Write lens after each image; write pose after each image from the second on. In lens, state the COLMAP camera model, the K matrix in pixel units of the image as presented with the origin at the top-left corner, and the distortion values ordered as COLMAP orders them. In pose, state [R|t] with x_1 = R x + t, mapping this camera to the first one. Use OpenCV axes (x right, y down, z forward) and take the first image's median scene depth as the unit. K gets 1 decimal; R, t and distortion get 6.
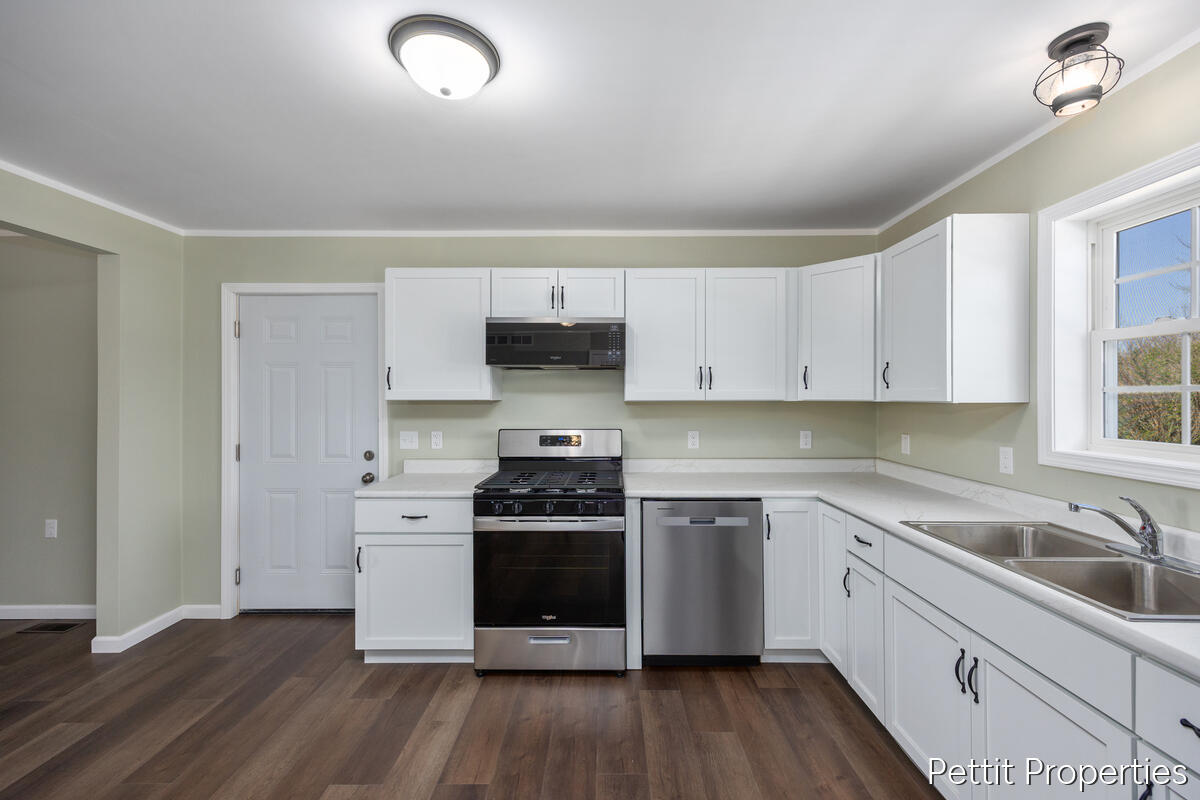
lens RADIAL K [[480.6, 0, 606.5], [0, 480.6, 397.8], [0, 0, 1]] dist [0.002179, -0.000390]
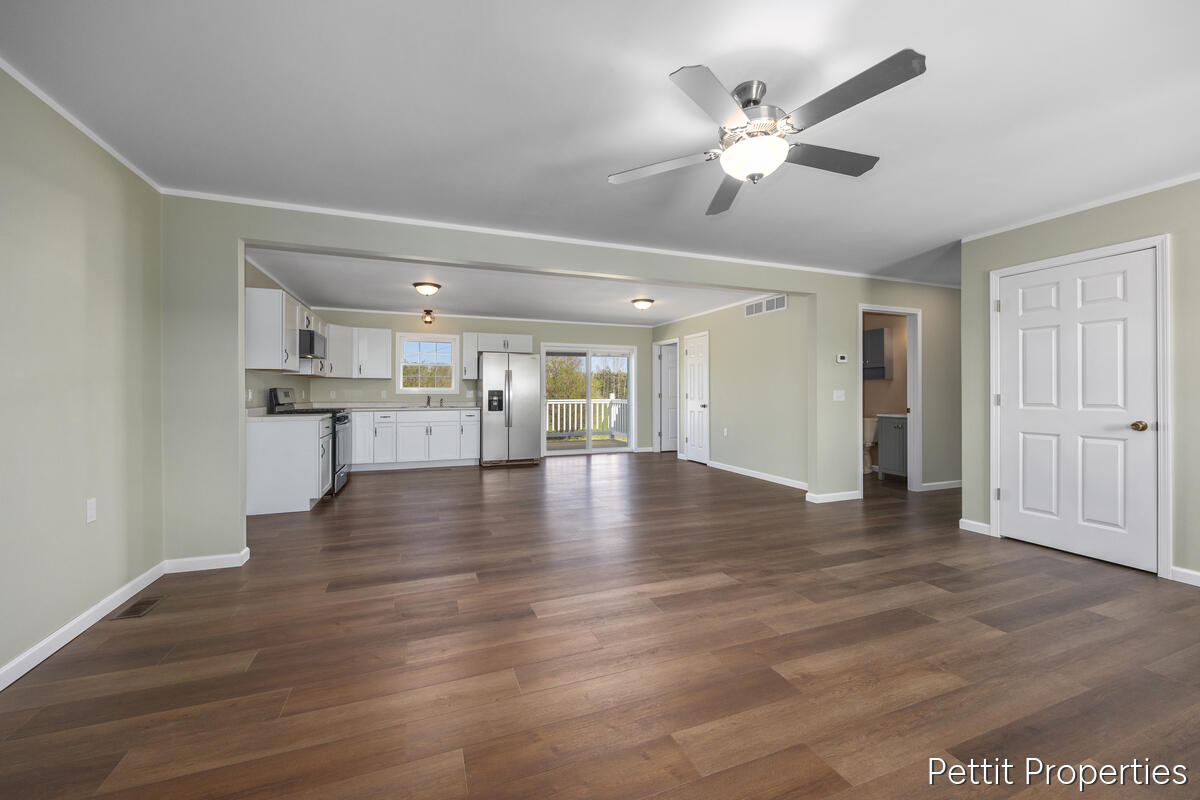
lens RADIAL K [[480.6, 0, 598.4], [0, 480.6, 391.1], [0, 0, 1]] dist [0.002179, -0.000390]
pose [[-0.349694, 0.005186, 0.936850, -2.559017], [0.002467, 0.999986, -0.004615, 0.099324], [-0.936861, 0.000698, -0.349702, 0.592925]]
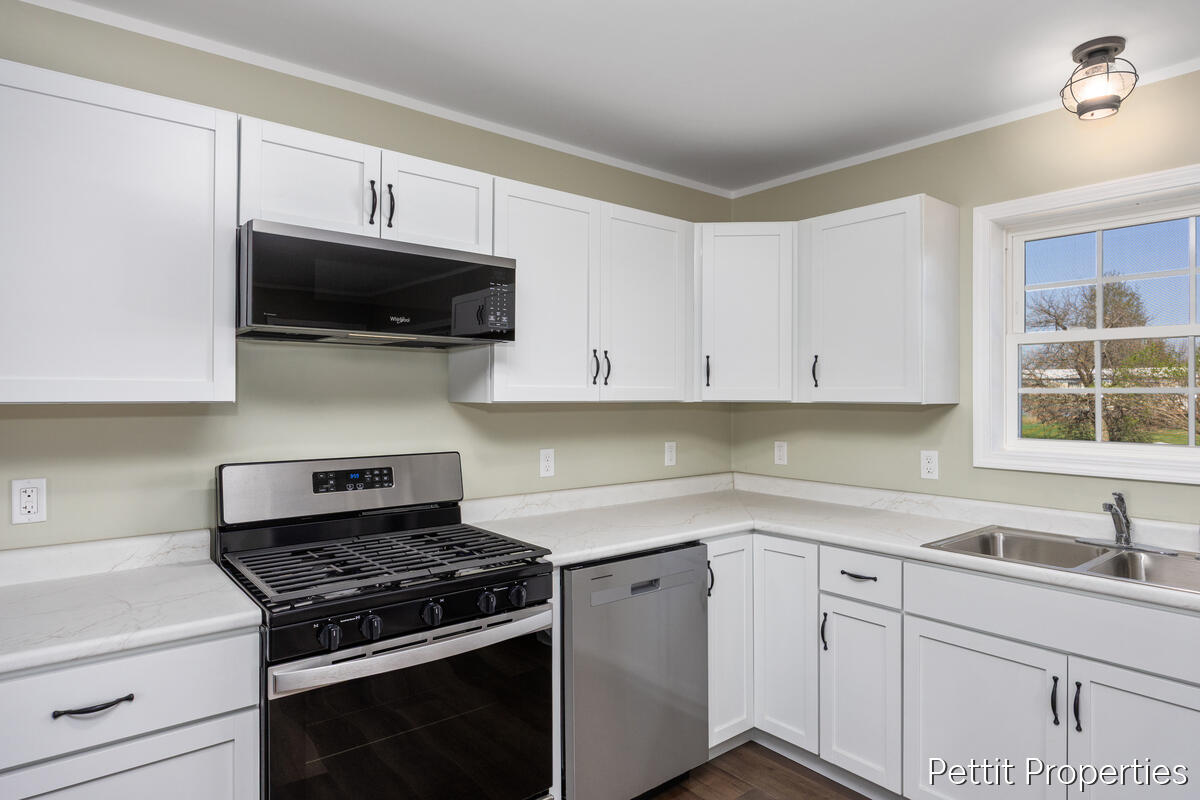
lens RADIAL K [[666.7, 0, 602.0], [0, 666.7, 395.8], [0, 0, 1]] dist [-0.007396, -0.004805]
pose [[0.777920, 0.003160, 0.628356, -0.385690], [-0.001717, 0.999994, -0.002904, 0.000197], [-0.628362, 0.001180, 0.777921, 0.310919]]
